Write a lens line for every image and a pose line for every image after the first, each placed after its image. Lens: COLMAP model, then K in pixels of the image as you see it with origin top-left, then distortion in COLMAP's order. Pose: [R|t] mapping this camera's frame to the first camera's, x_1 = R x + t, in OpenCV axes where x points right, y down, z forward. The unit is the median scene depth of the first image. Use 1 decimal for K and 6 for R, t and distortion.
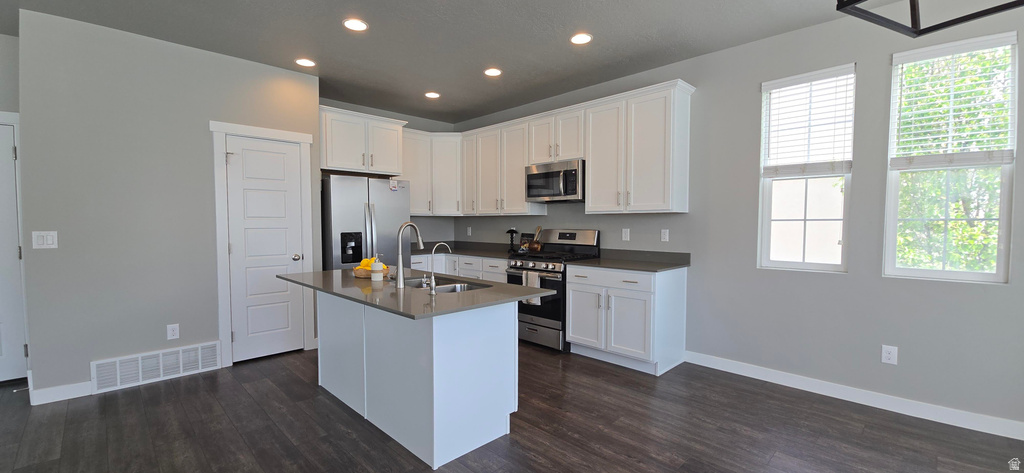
lens RADIAL K [[416.6, 0, 509.6], [0, 416.6, 242.2], [0, 0, 1]] dist [0.000147, 0.000039]
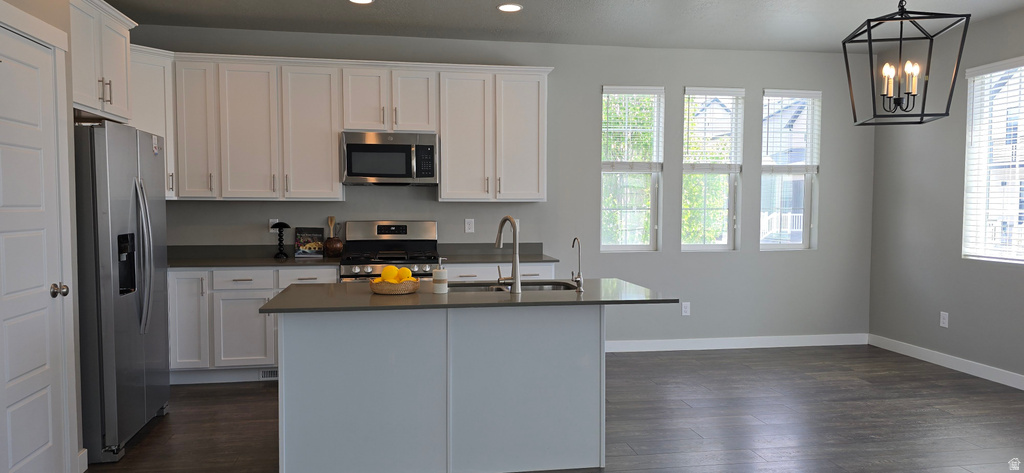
lens RADIAL K [[699.2, 0, 514.7], [0, 699.2, 242.8], [0, 0, 1]] dist [0.080281, -0.091748]
pose [[0.569907, -0.043666, 0.820548, -0.853029], [0.037044, 0.998937, 0.027430, -0.019042], [-0.820874, 0.014763, 0.570918, 0.102756]]
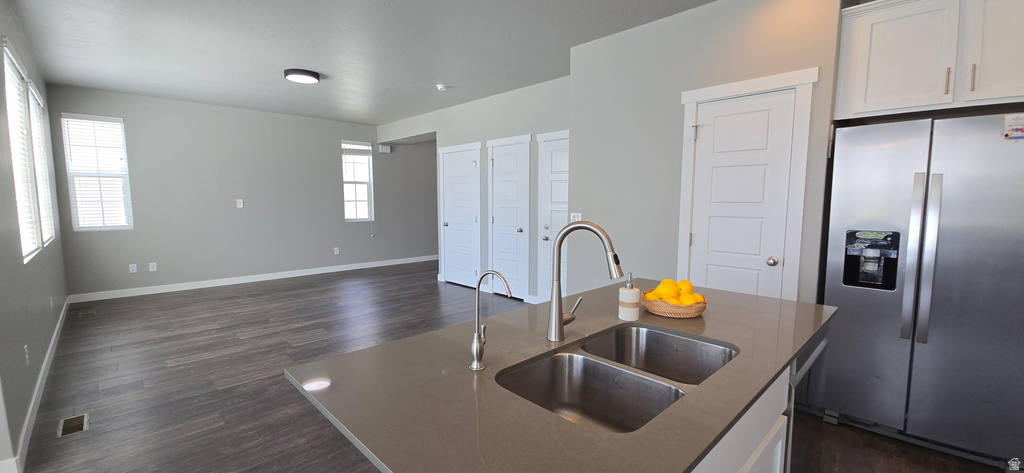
lens RADIAL K [[416.6, 0, 509.6], [0, 416.6, 242.2], [0, 0, 1]] dist [0.000147, 0.000039]
pose [[-0.009366, 0.103089, -0.994628, 0.163924], [-0.049241, 0.993417, 0.103427, -0.042593], [0.998743, 0.049945, -0.004228, 0.552861]]
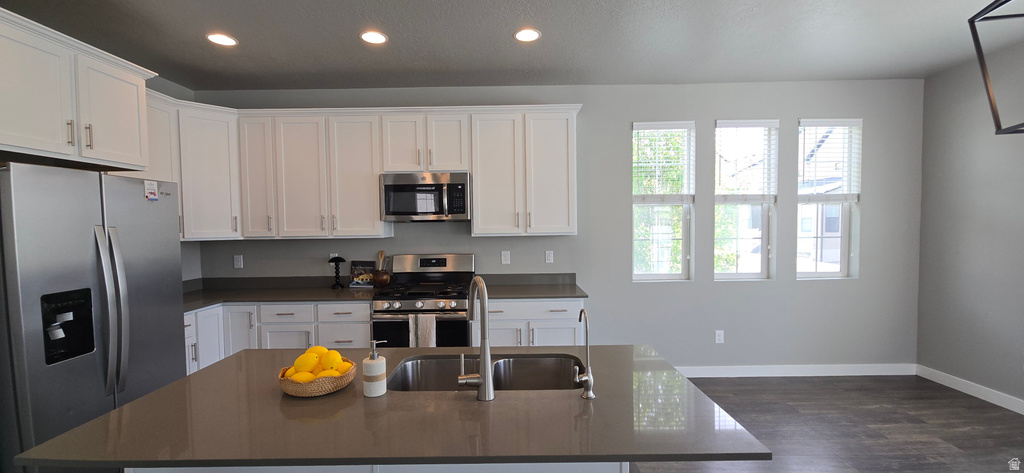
lens RADIAL K [[416.6, 0, 509.6], [0, 416.6, 242.2], [0, 0, 1]] dist [0.000147, 0.000039]
pose [[0.705428, -0.039243, 0.707694, -0.368210], [0.046841, 0.998864, 0.008698, -0.059921], [-0.707232, 0.027014, 0.706465, 0.341689]]
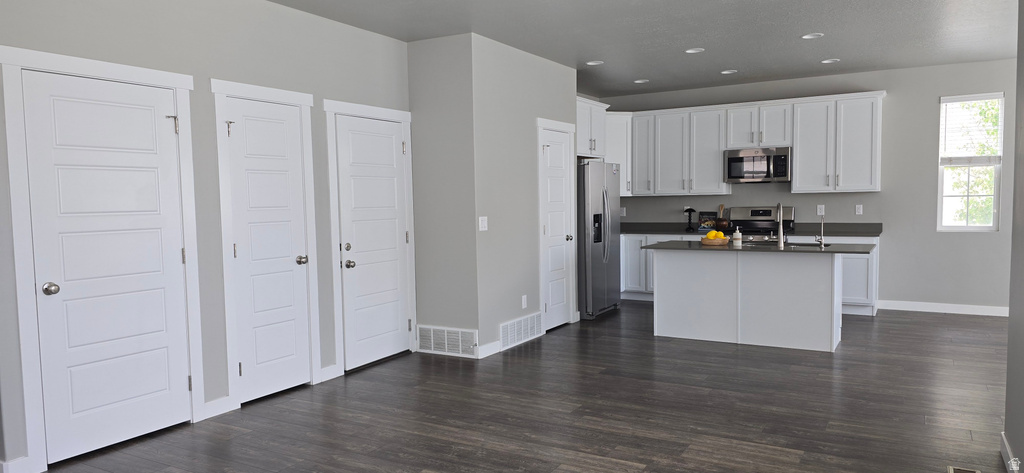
lens RADIAL K [[699.2, 0, 514.7], [0, 699.2, 242.8], [0, 0, 1]] dist [0.080281, -0.091748]
pose [[0.962898, -0.034242, 0.267686, -1.105770], [0.030200, 0.999359, 0.019204, 0.010350], [-0.268172, -0.010407, 0.963315, -0.709398]]
